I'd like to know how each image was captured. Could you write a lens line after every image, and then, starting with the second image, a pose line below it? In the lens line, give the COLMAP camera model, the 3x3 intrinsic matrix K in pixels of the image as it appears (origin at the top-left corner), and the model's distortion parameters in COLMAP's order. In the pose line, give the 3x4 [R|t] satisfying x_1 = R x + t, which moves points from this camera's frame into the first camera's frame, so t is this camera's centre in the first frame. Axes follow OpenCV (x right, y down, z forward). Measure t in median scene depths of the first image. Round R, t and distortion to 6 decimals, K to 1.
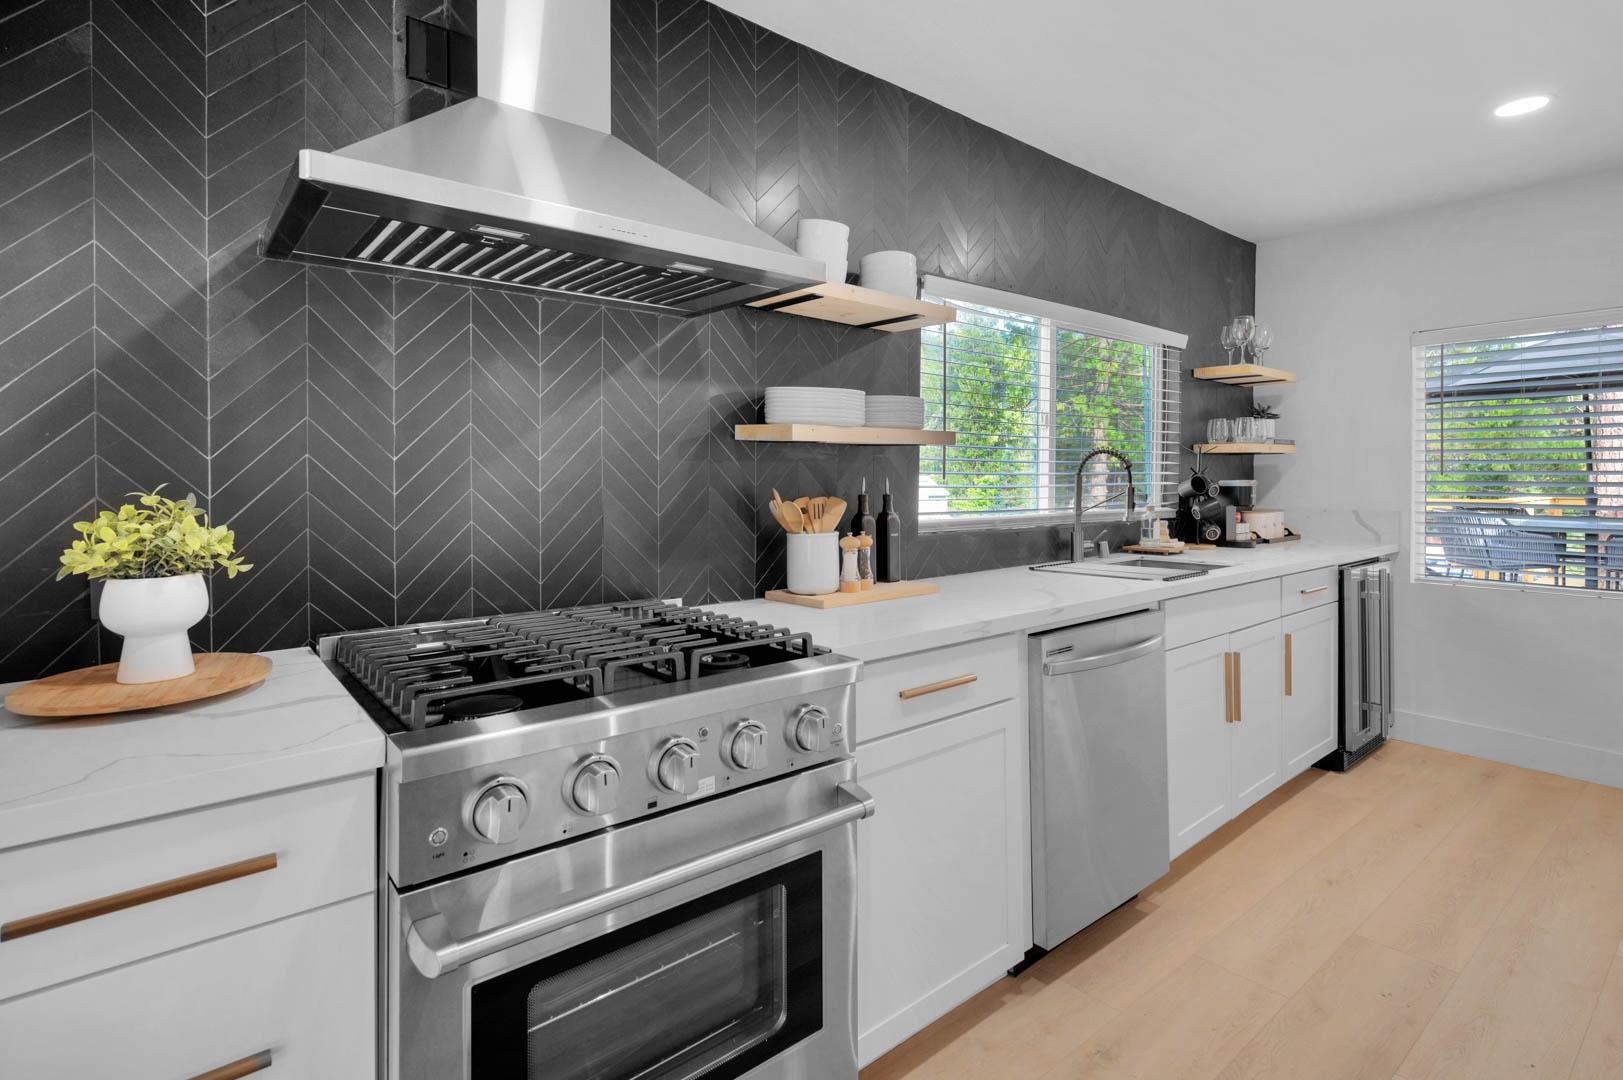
lens RADIAL K [[769.3, 0, 770.9], [0, 769.3, 479.2], [0, 0, 1]] dist [-0.001616, -0.000955]
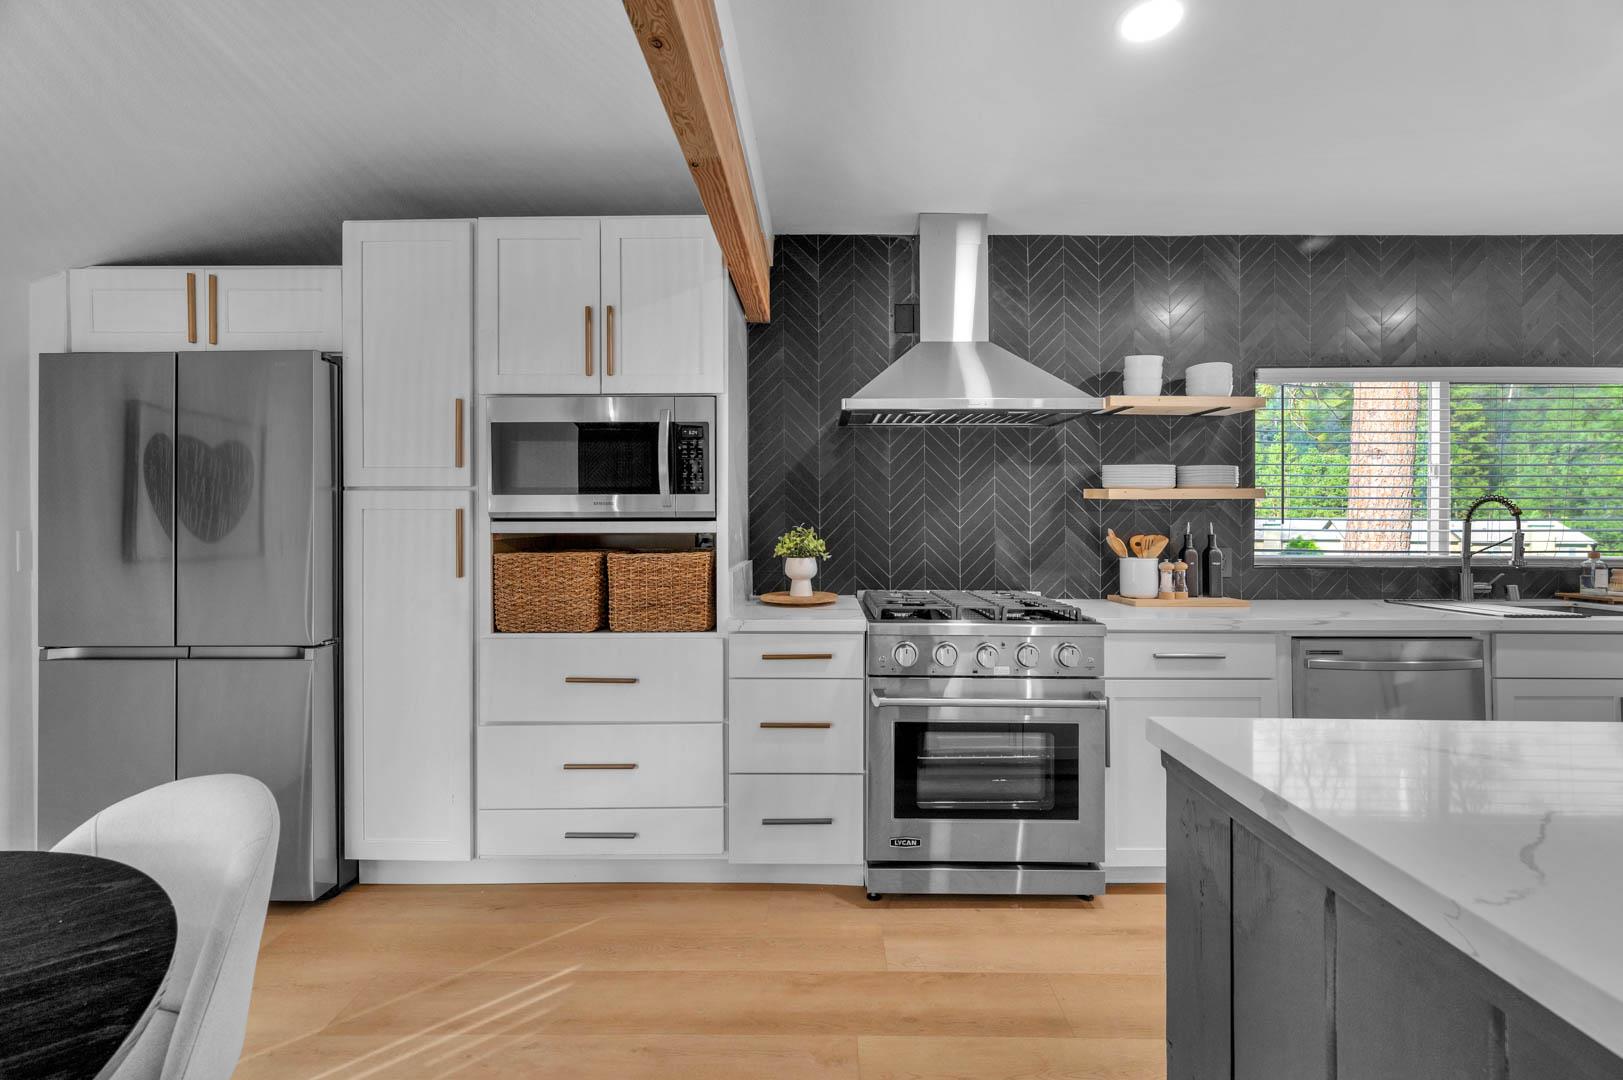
lens RADIAL K [[662.8, 0, 809.5], [0, 662.8, 526.5], [0, 0, 1]] dist [-0.021864, -0.000905]
pose [[0.778162, 0.012691, -0.627936, 0.436549], [-0.005849, 0.999899, 0.012961, -0.007736], [0.628037, -0.006413, 0.778157, -0.505896]]
